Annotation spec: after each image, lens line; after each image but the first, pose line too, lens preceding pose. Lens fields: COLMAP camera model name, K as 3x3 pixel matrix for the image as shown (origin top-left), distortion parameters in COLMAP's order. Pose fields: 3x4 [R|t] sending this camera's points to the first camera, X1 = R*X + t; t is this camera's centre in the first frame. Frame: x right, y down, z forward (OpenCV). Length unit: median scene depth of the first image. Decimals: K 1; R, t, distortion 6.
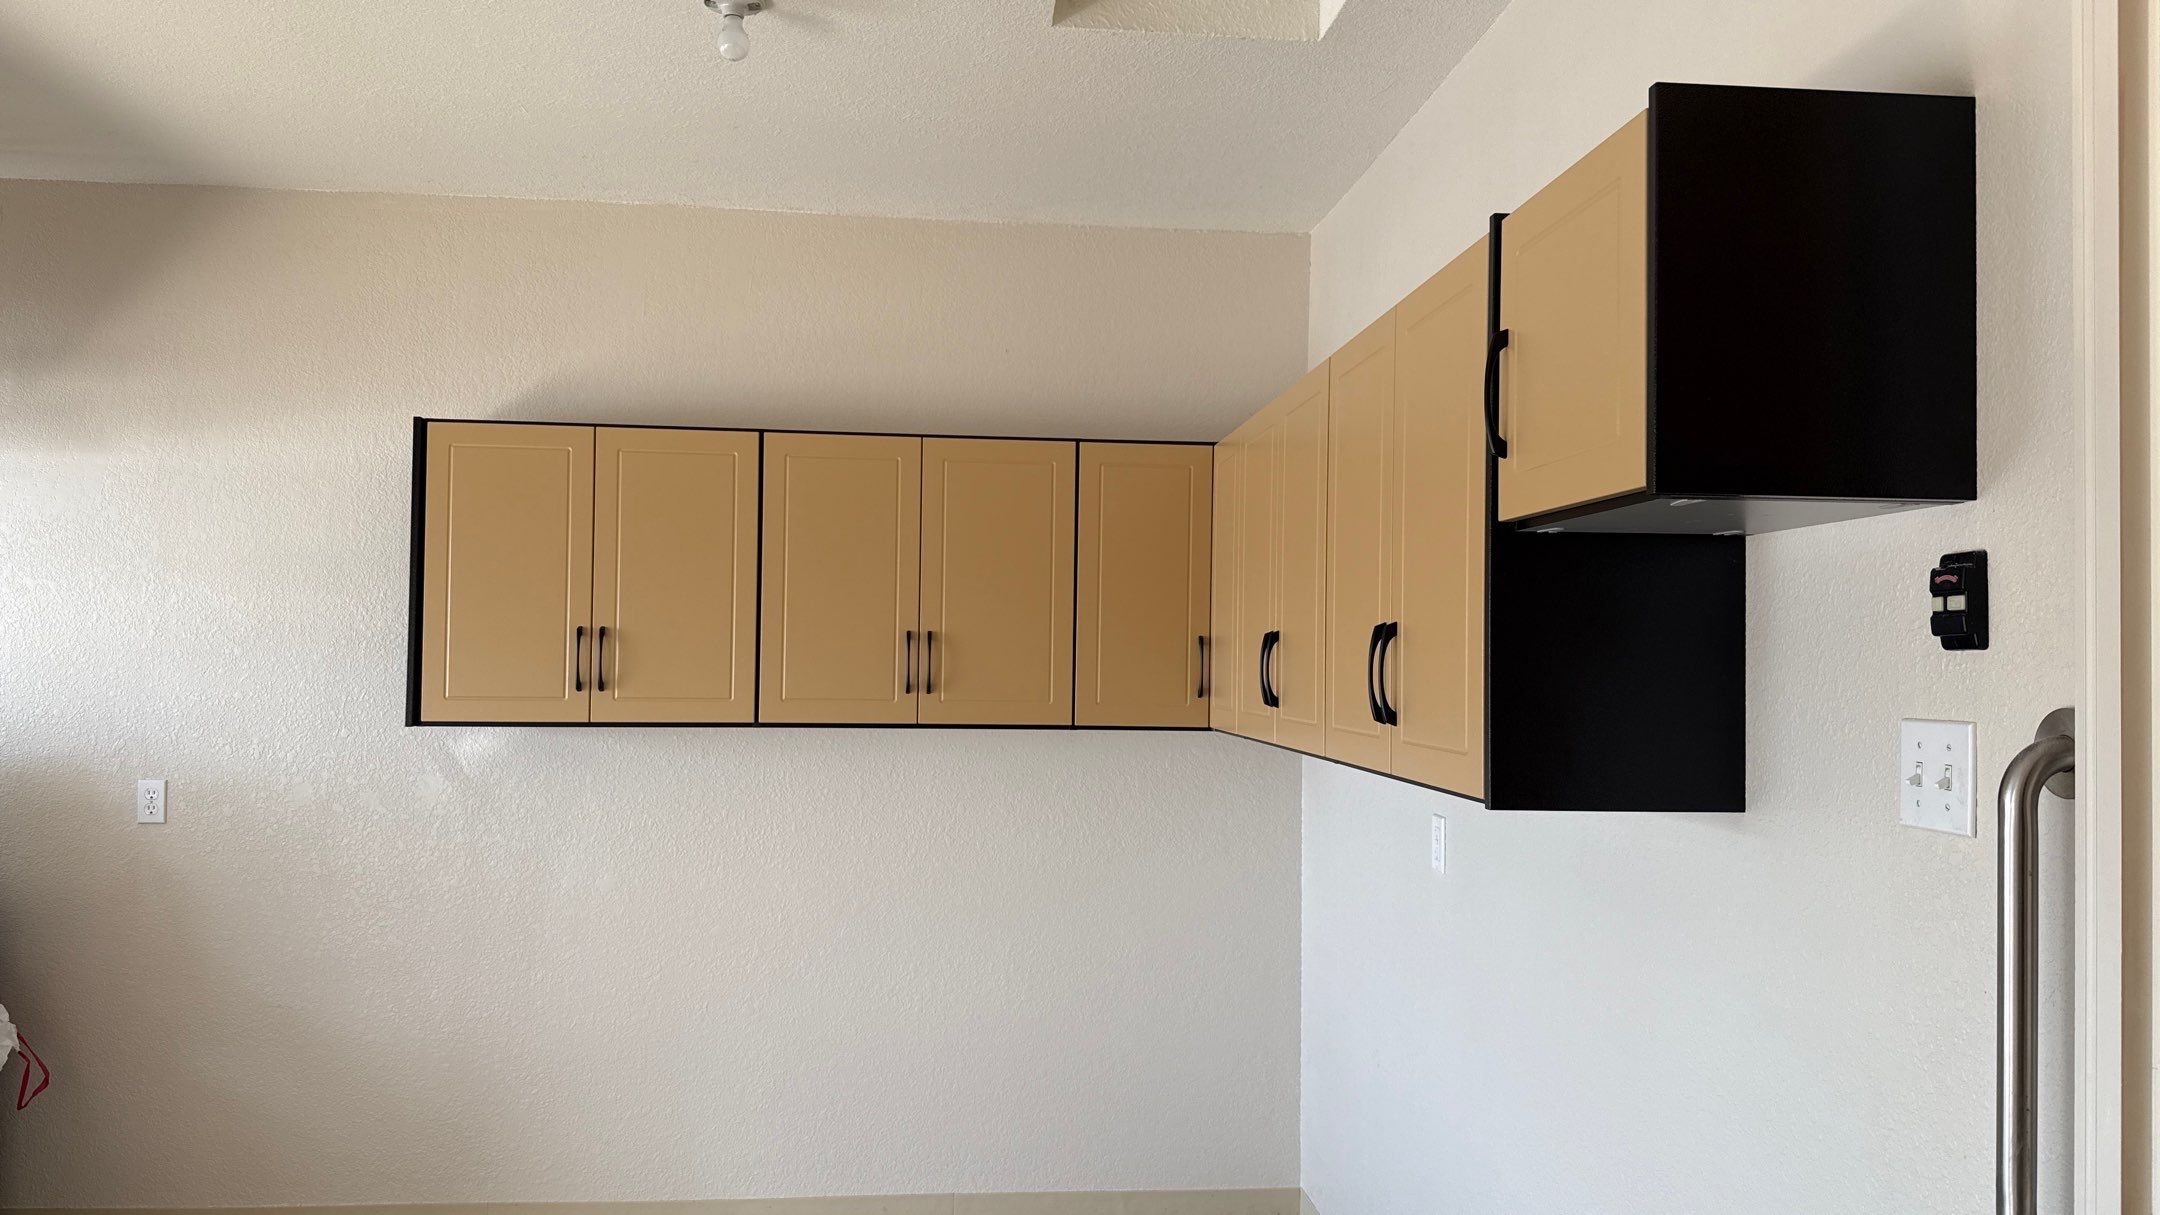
lens RADIAL K [[1487.8, 0, 1080.0], [0, 1487.8, 607.5], [0, 0, 1]] dist [0.129234, -0.206753]
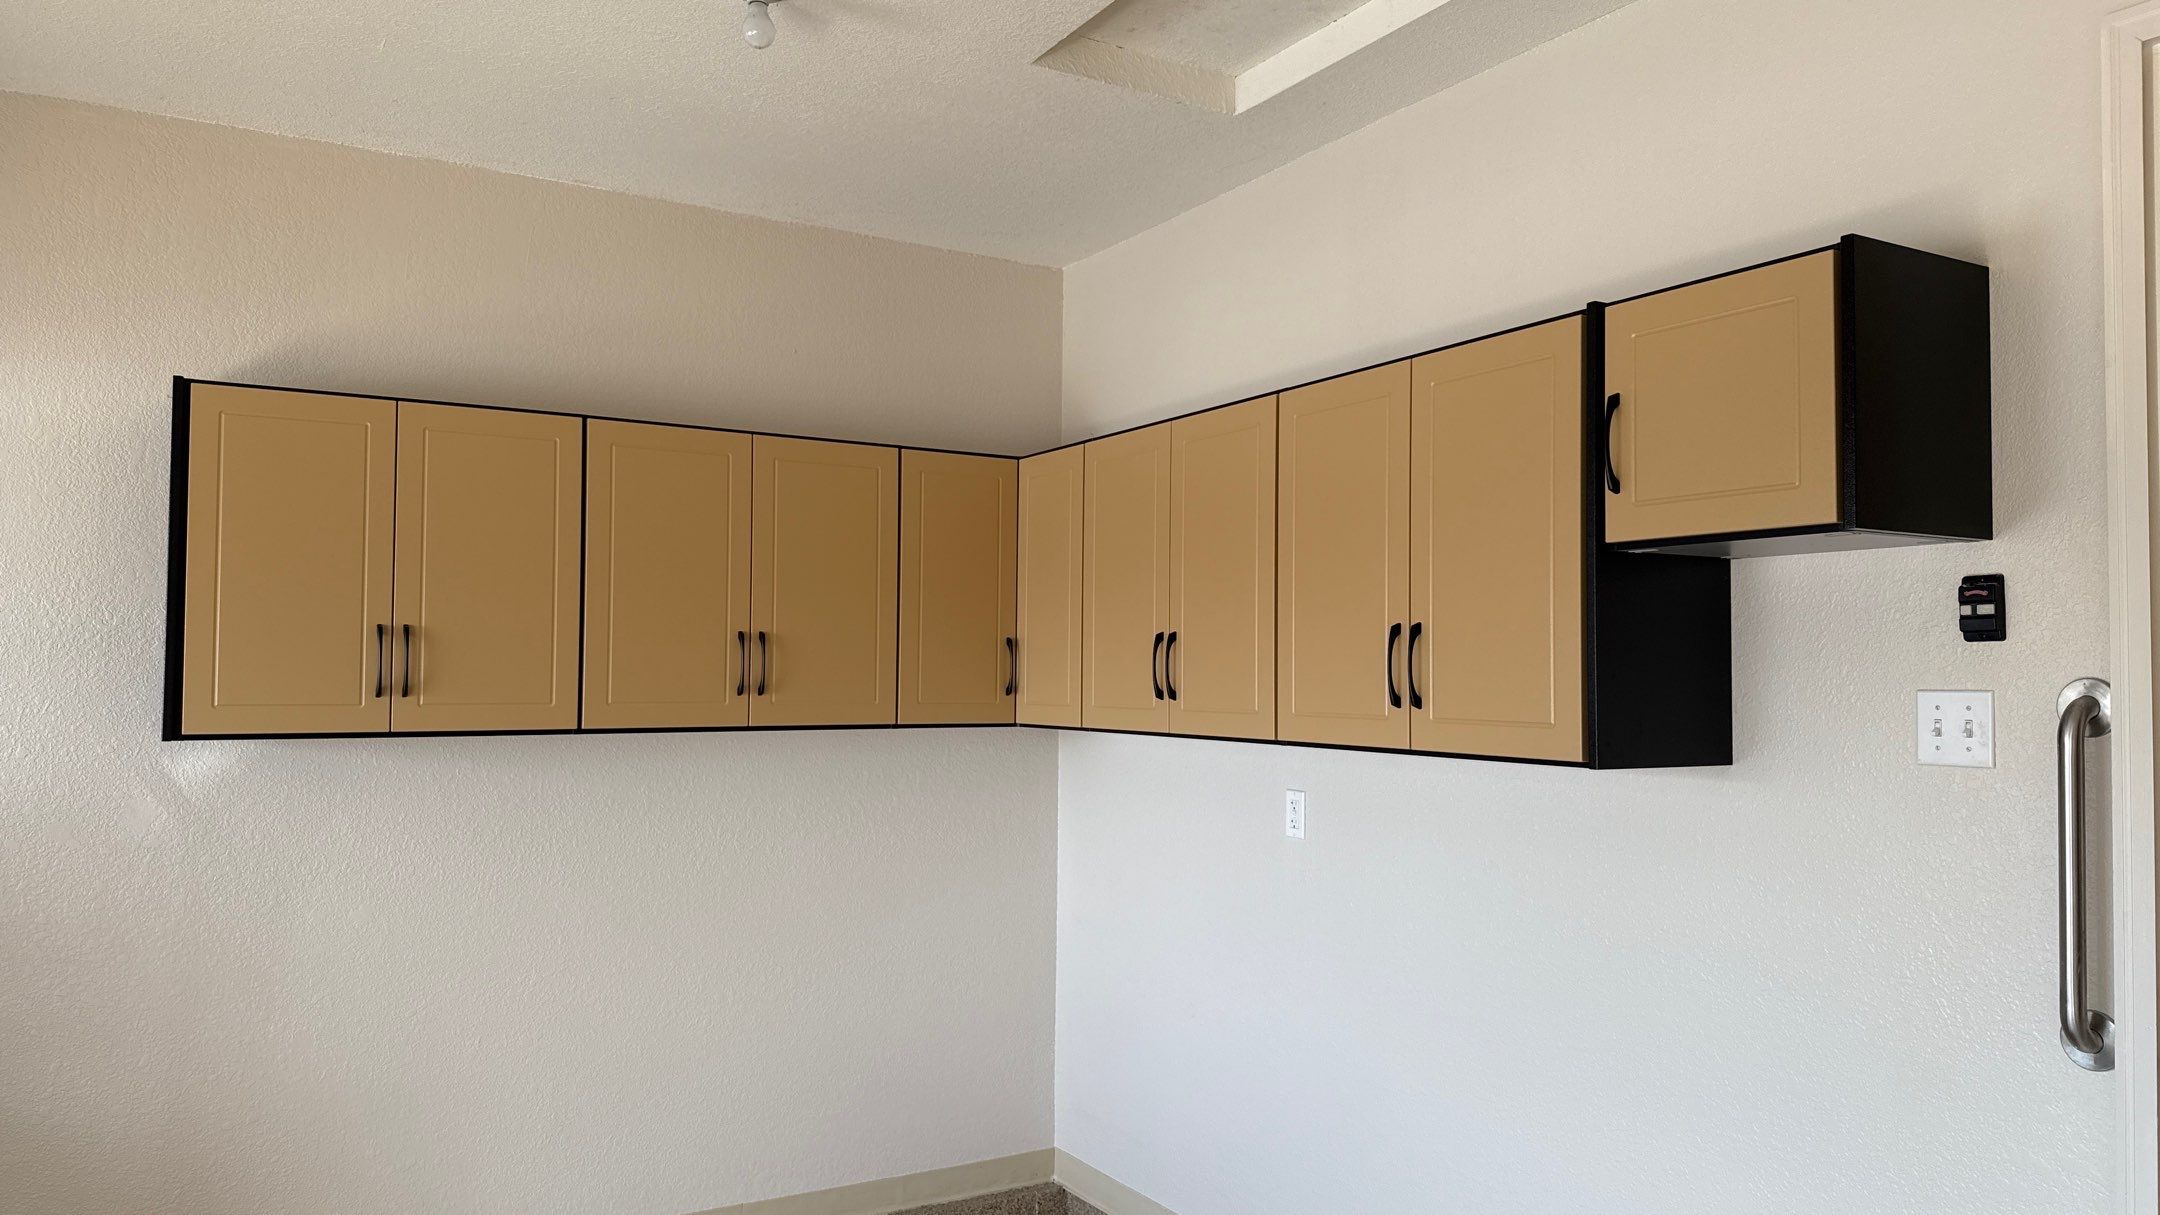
lens RADIAL K [[1485.1, 0, 1080.0], [0, 1485.1, 607.5], [0, 0, 1]] dist [0.047026, -0.059949]
pose [[0.902568, 0.012125, 0.430377, -0.334215], [-0.009342, 0.999920, -0.008579, 0.006294], [-0.430447, 0.003722, 0.902608, 0.025154]]
